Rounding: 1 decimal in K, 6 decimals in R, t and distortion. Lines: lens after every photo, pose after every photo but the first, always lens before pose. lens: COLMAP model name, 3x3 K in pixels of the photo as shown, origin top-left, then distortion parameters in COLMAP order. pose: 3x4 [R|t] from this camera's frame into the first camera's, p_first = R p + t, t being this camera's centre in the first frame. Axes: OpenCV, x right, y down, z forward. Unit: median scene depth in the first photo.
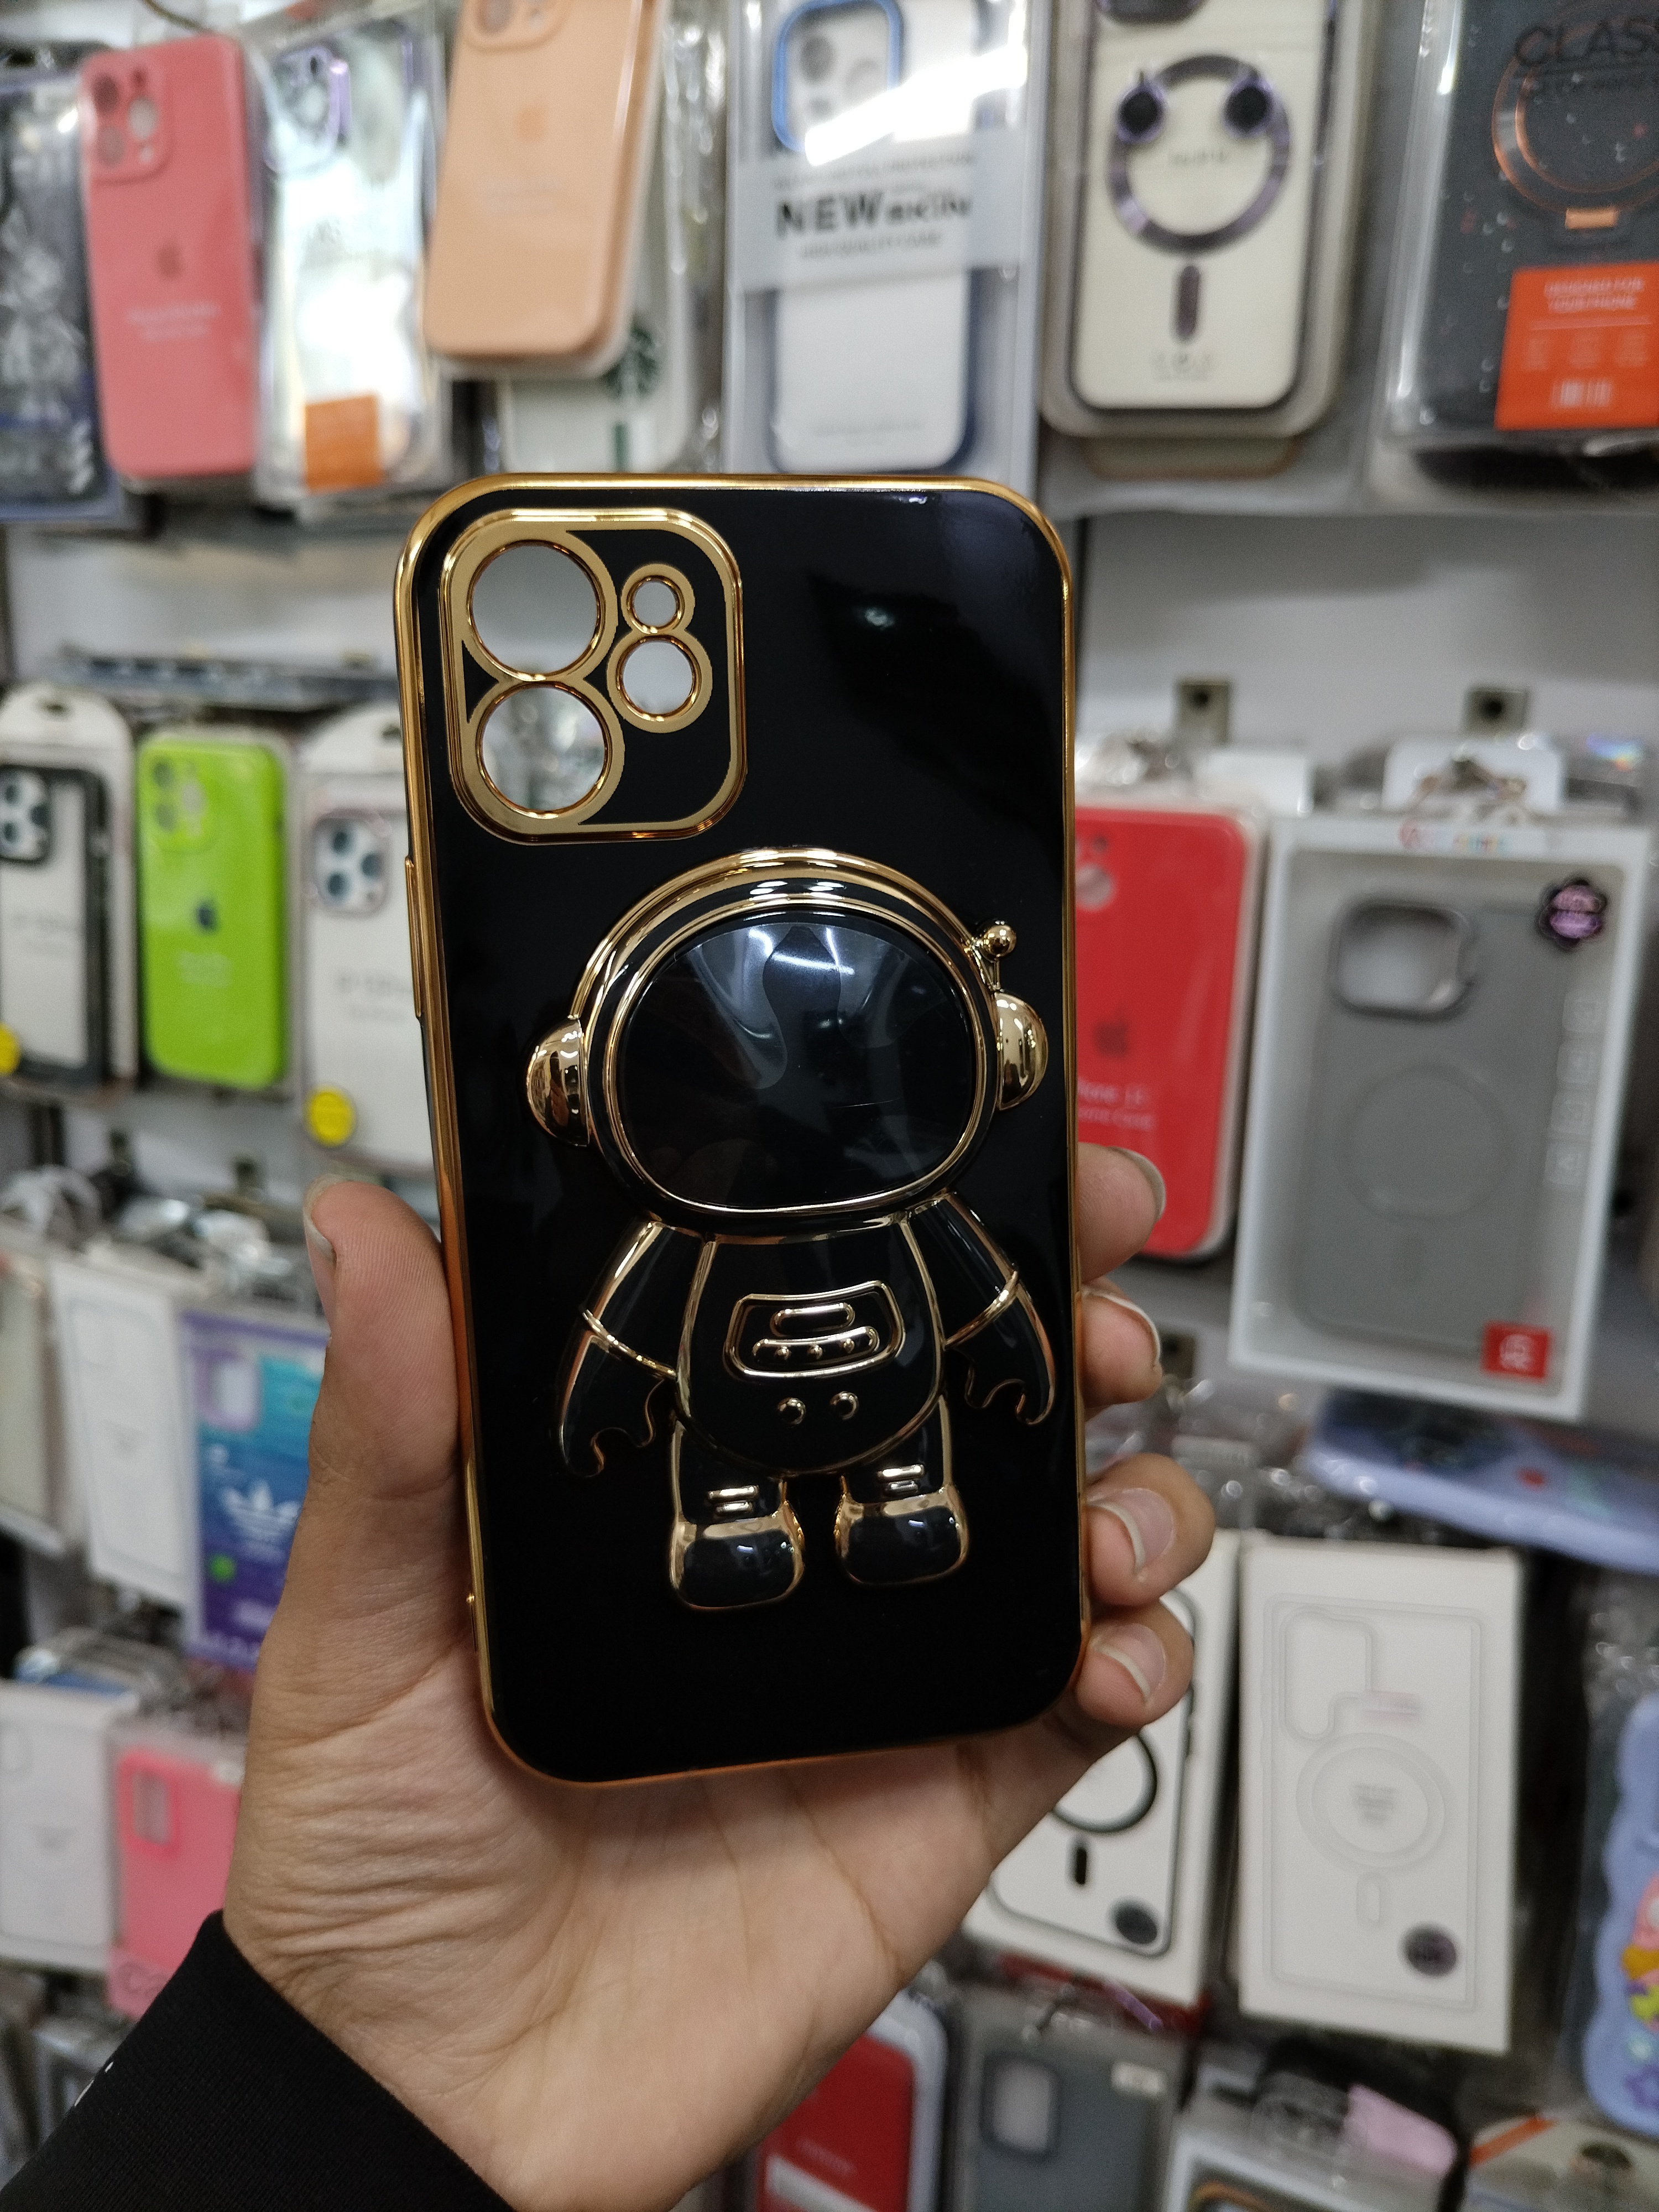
lens RADIAL K [[1684.7, 0, 839.7], [0, 1684.7, 1103.5], [0, 0, 1]] dist [-0.017383, 0.000254]
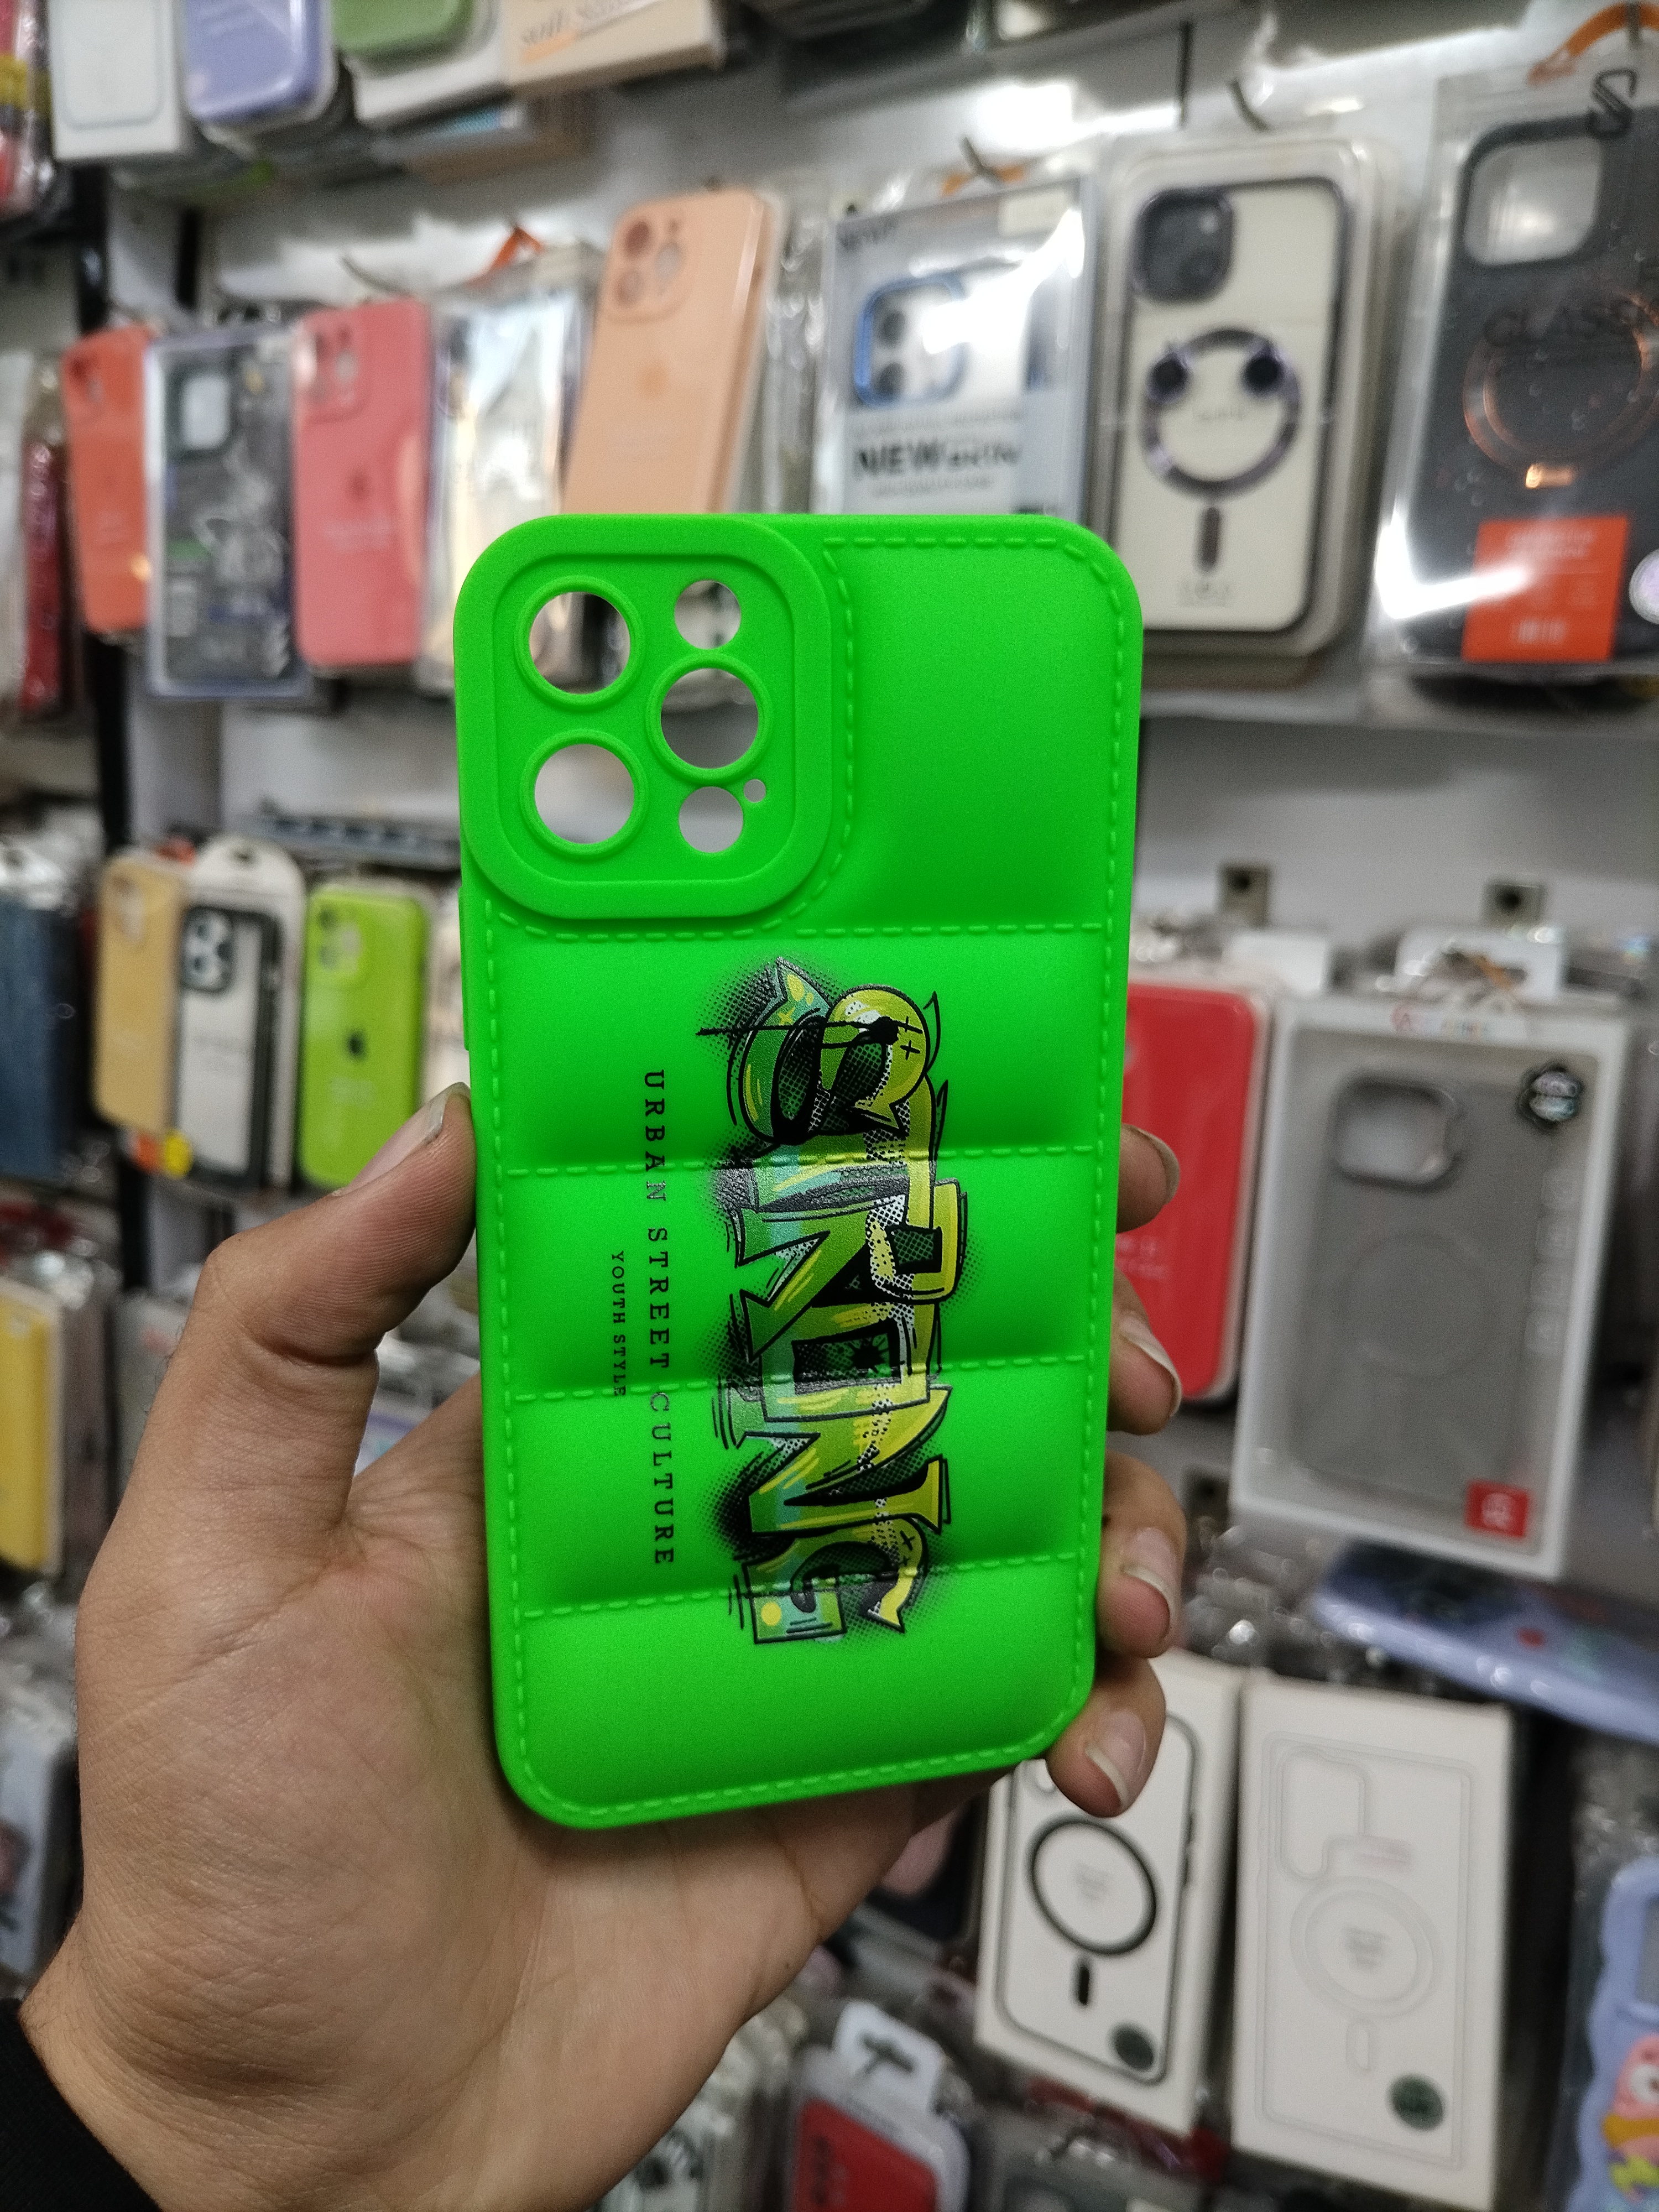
lens RADIAL K [[1684.7, 0, 831.9], [0, 1684.7, 1111.9], [0, 0, 1]] dist [-0.017383, 0.000254]
pose [[0.992036, 0.043122, -0.118340, 0.094119], [-0.051982, 0.995989, -0.072828, -0.001684], [0.114725, 0.078399, 0.990299, -0.096255]]
